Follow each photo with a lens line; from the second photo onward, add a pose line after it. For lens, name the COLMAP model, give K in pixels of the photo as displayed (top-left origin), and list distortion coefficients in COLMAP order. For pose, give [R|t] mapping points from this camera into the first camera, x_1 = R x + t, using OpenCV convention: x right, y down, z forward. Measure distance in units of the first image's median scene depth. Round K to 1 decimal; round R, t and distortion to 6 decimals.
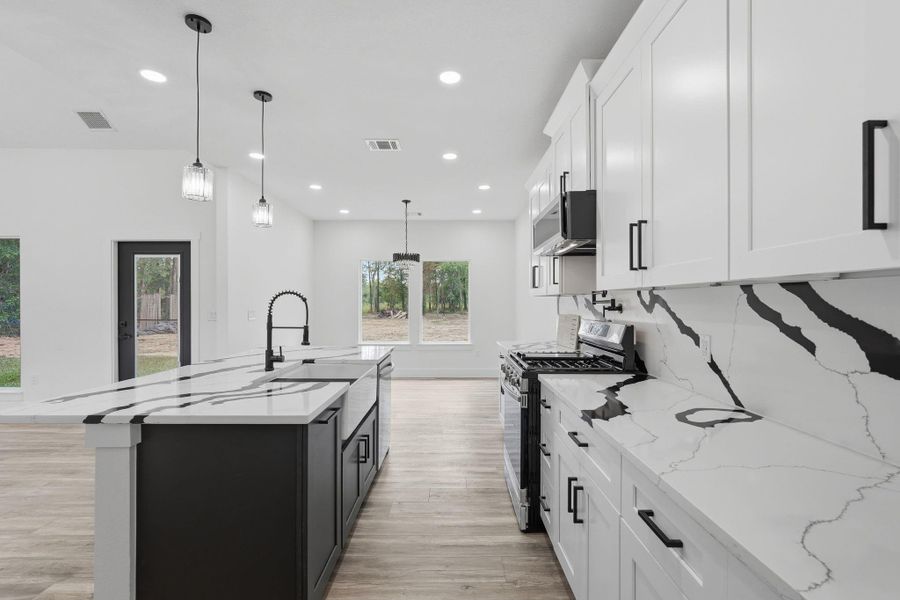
lens RADIAL K [[405.7, 0, 453.1], [0, 405.7, 300.6], [0, 0, 1]] dist [-0.009432, 0.003266]
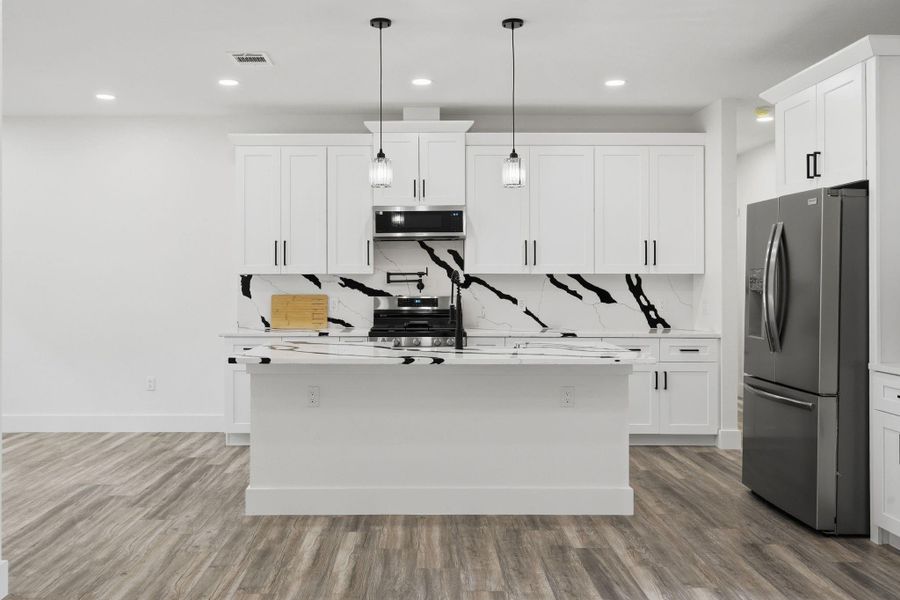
lens RADIAL K [[778.5, 0, 436.7], [0, 778.5, 275.5], [0, 0, 1]] dist [-0.008136, 0.010013]
pose [[-0.002765, 0.004943, 0.999984, -2.447245], [-0.002635, 0.999984, -0.004950, -0.004535], [-0.999993, -0.002648, -0.002752, 1.083573]]
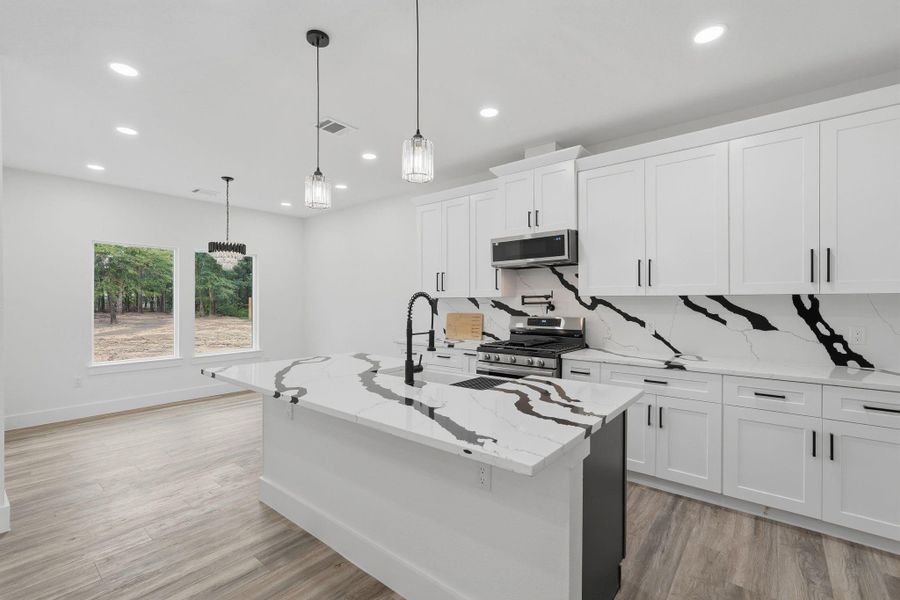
lens RADIAL K [[405.7, 0, 449.5], [0, 405.7, 299.4], [0, 0, 1]] dist [-0.009432, 0.003266]
pose [[0.640935, 0.002936, 0.767589, -1.109451], [-0.000667, 0.999994, -0.003268, -0.007132], [-0.767594, 0.001583, 0.640934, 0.377508]]
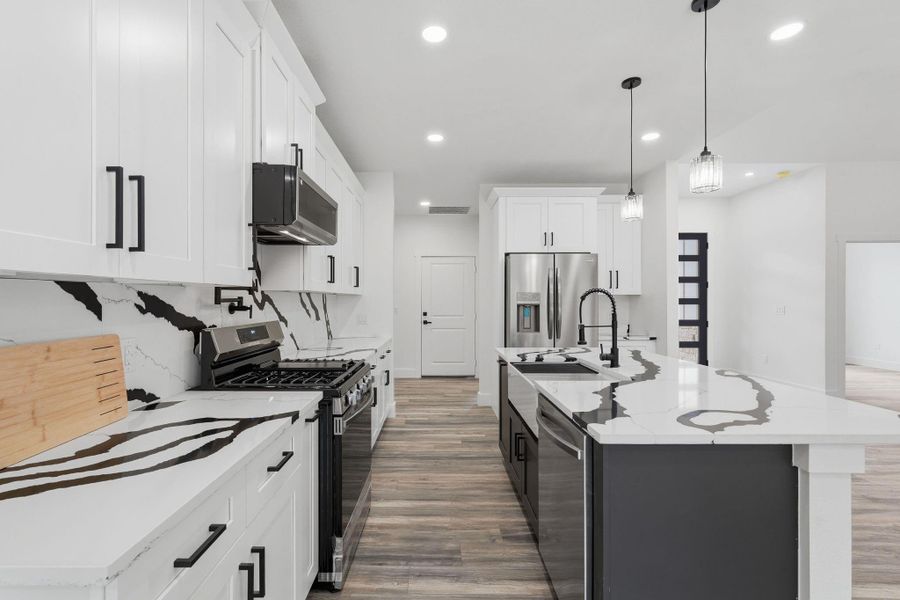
lens RADIAL K [[405.7, 0, 430.9], [0, 405.7, 302.0], [0, 0, 1]] dist [-0.009432, 0.003266]
pose [[-0.999690, 0.000310, 0.024894, -0.025810], [0.000357, 0.999998, 0.001879, 0.005165], [-0.024893, 0.001888, -0.999688, 2.077302]]
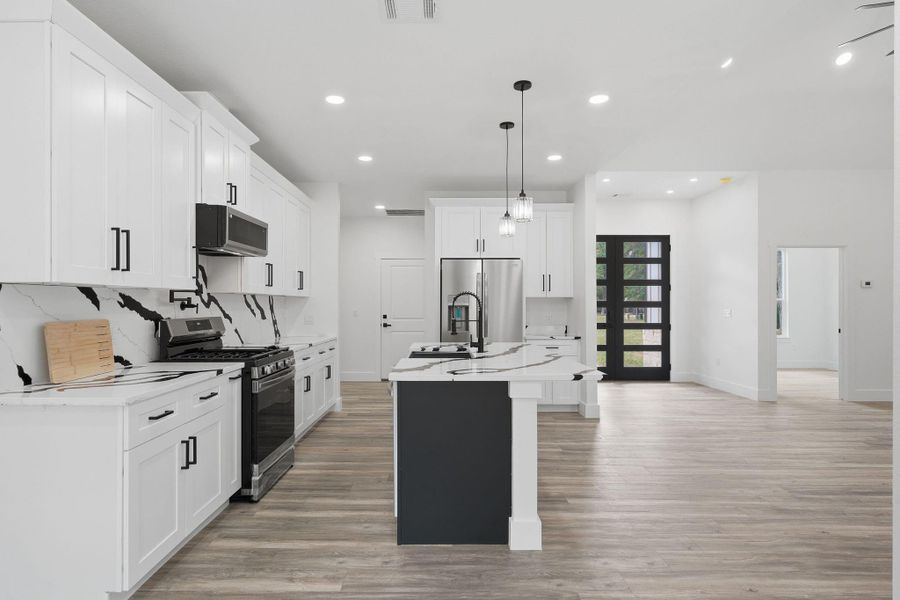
lens RADIAL K [[487.7, 0, 434.5], [0, 487.7, 308.9], [0, 0, 1]] dist [-0.002290, 0.001324]
pose [[-0.999725, -0.002093, 0.023374, -0.354622], [-0.001944, 0.999978, 0.006385, 0.019705], [-0.023387, 0.006338, -0.999706, 2.639467]]
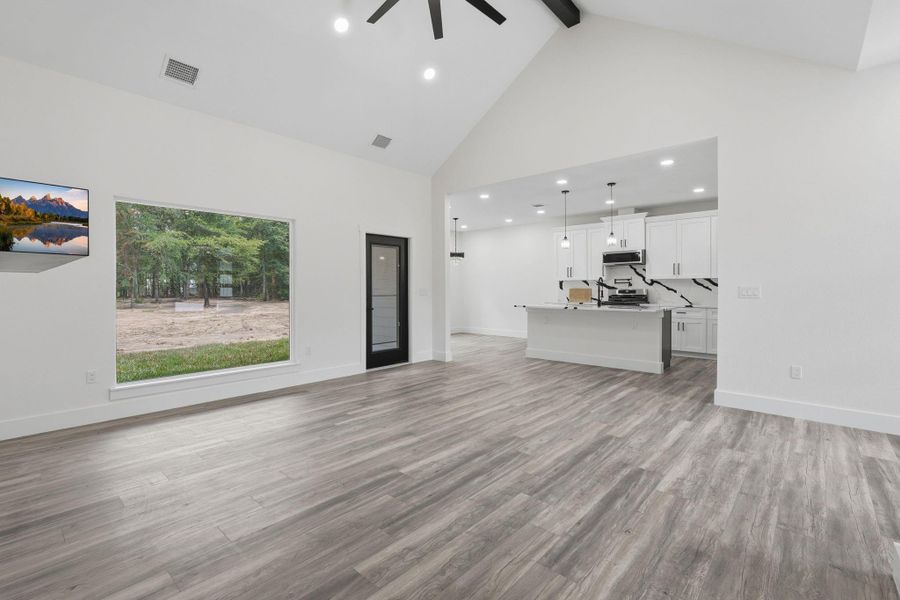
lens RADIAL K [[417.5, 0, 454.7], [0, 417.5, 281.6], [0, 0, 1]] dist [-0.001223, -0.000068]
pose [[0.662654, 0.009628, 0.748863, -3.256333], [-0.000208, 0.999920, -0.012671, 0.039734], [-0.748925, 0.008241, 0.662603, -0.121946]]
